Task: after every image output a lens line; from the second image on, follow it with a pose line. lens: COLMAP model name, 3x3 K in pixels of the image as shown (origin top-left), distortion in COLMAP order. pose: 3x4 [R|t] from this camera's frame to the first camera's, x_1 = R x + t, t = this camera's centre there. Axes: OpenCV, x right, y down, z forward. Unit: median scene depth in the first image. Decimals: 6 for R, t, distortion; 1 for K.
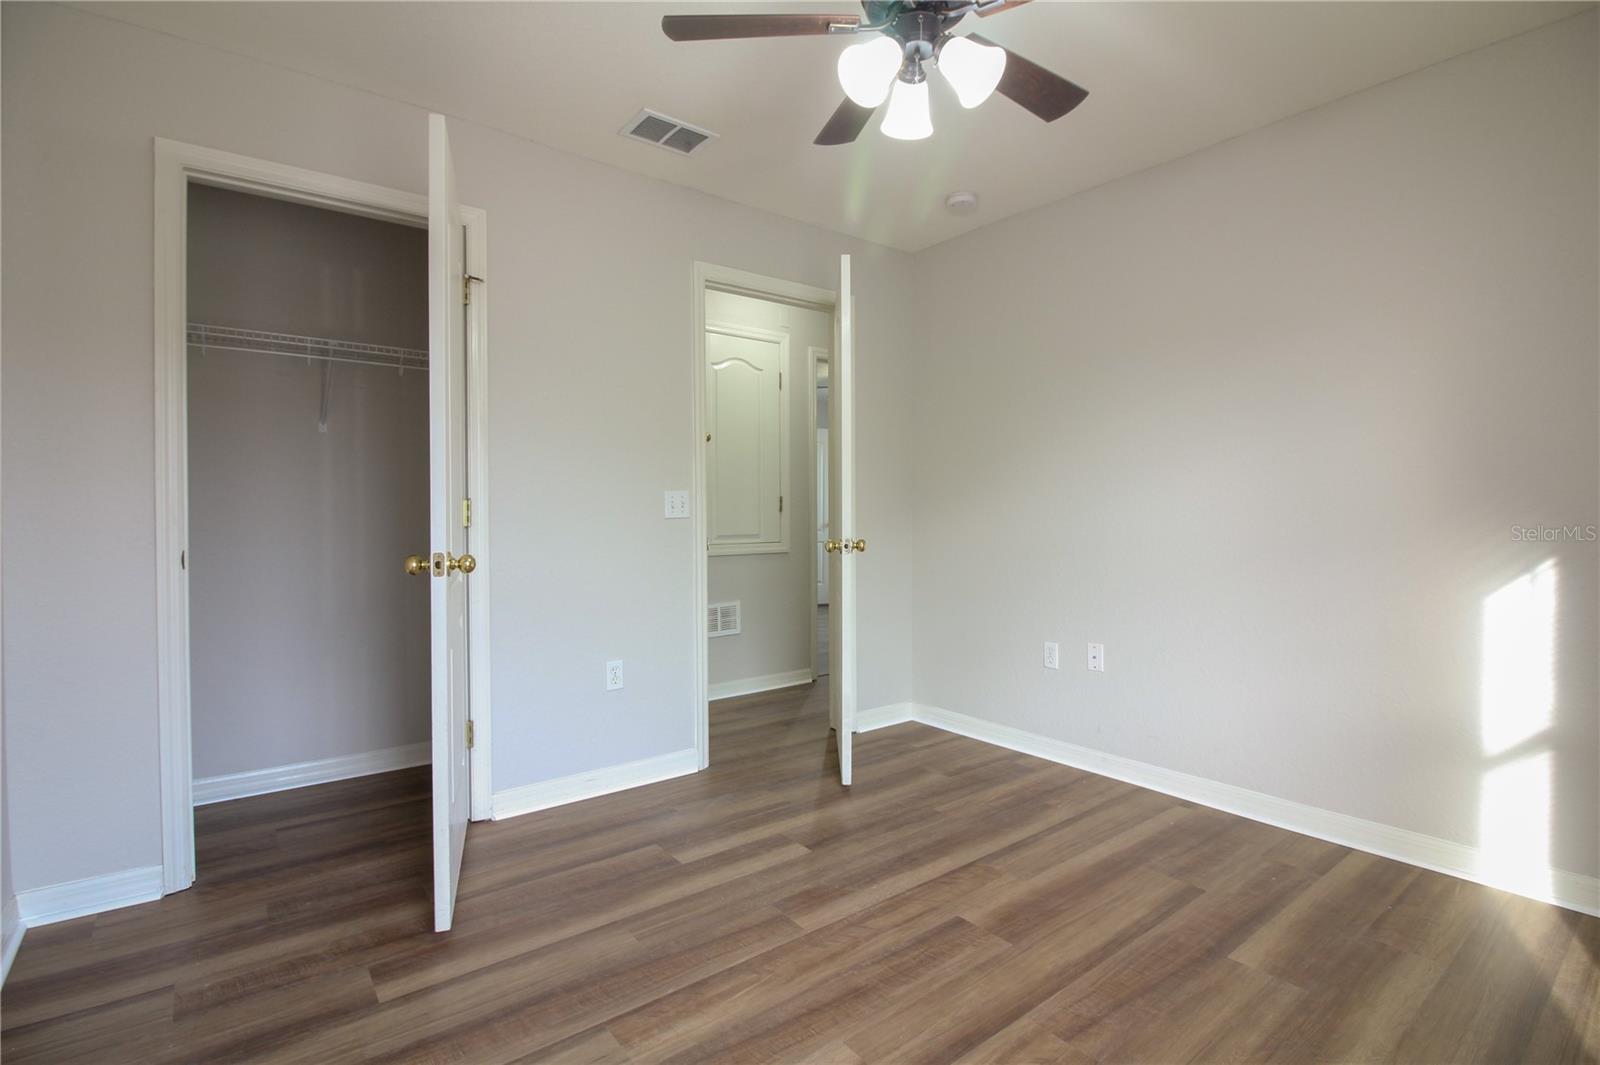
lens RADIAL K [[747.6, 0, 796.8], [0, 747.6, 517.8], [0, 0, 1]] dist [0.001498, -0.012097]
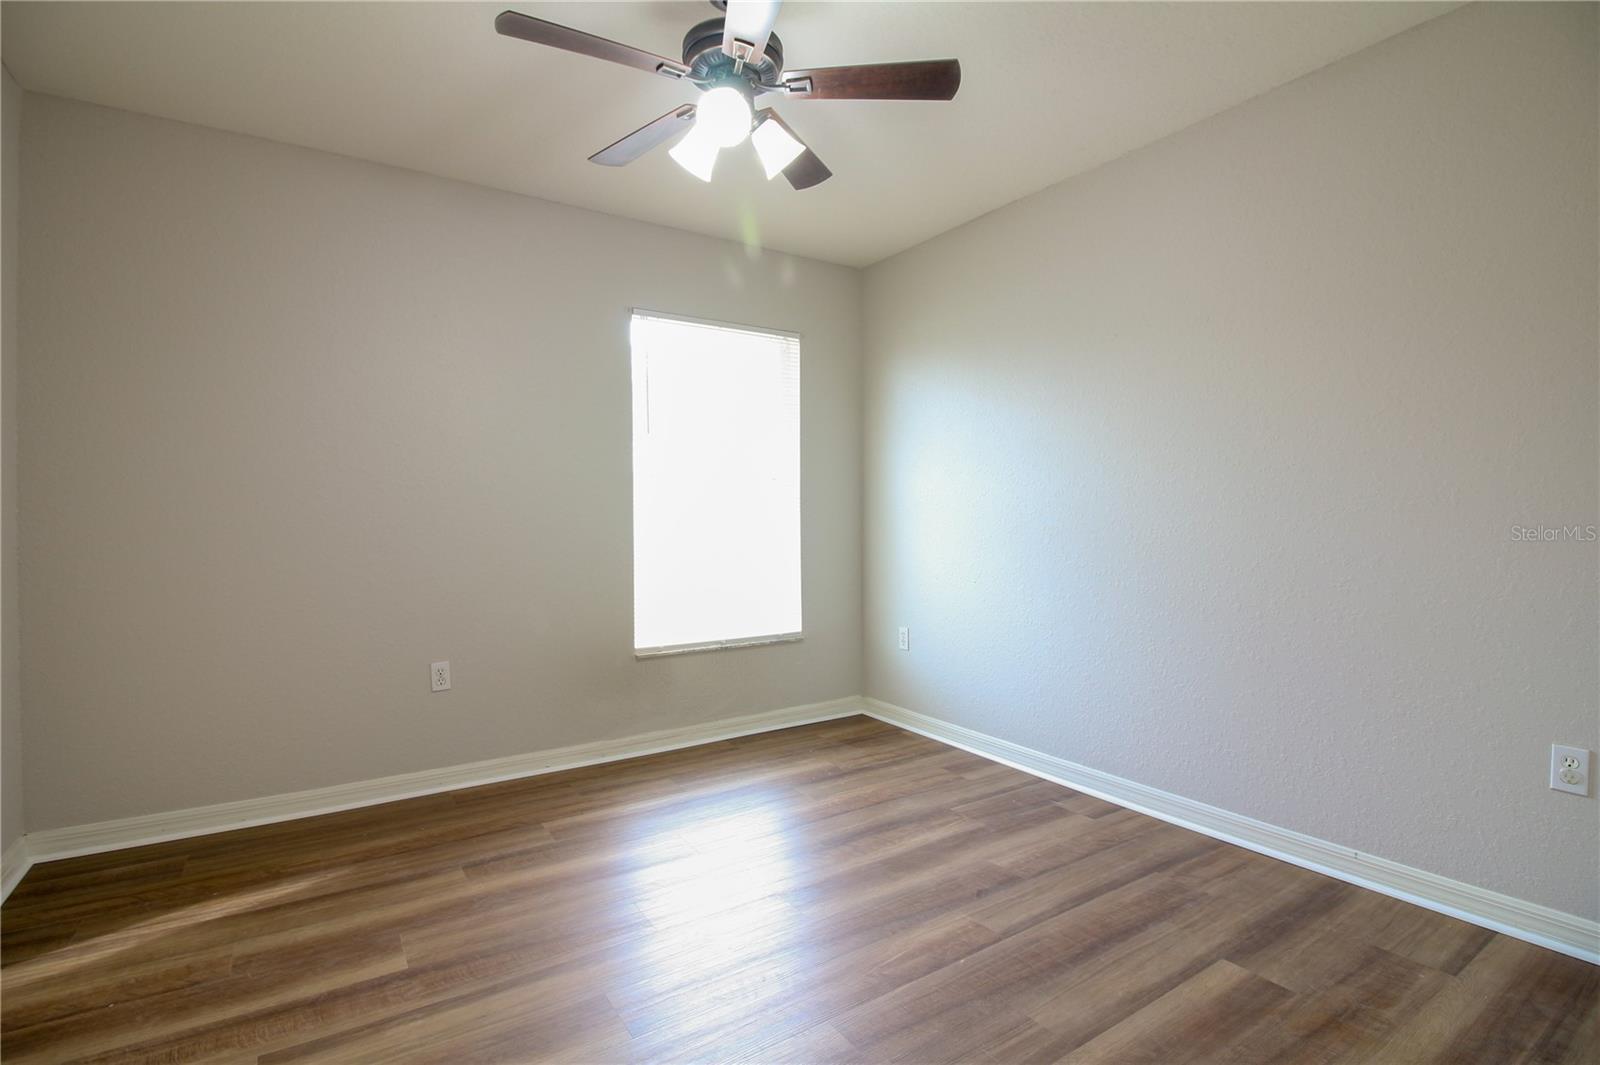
lens RADIAL K [[747.6, 0, 796.8], [0, 747.6, 517.8], [0, 0, 1]] dist [0.001498, -0.012097]
pose [[-0.996757, 0.005901, 0.080251, -0.022210], [0.006329, 0.999967, 0.005077, -0.011216], [-0.080218, 0.005568, -0.996762, 2.089533]]
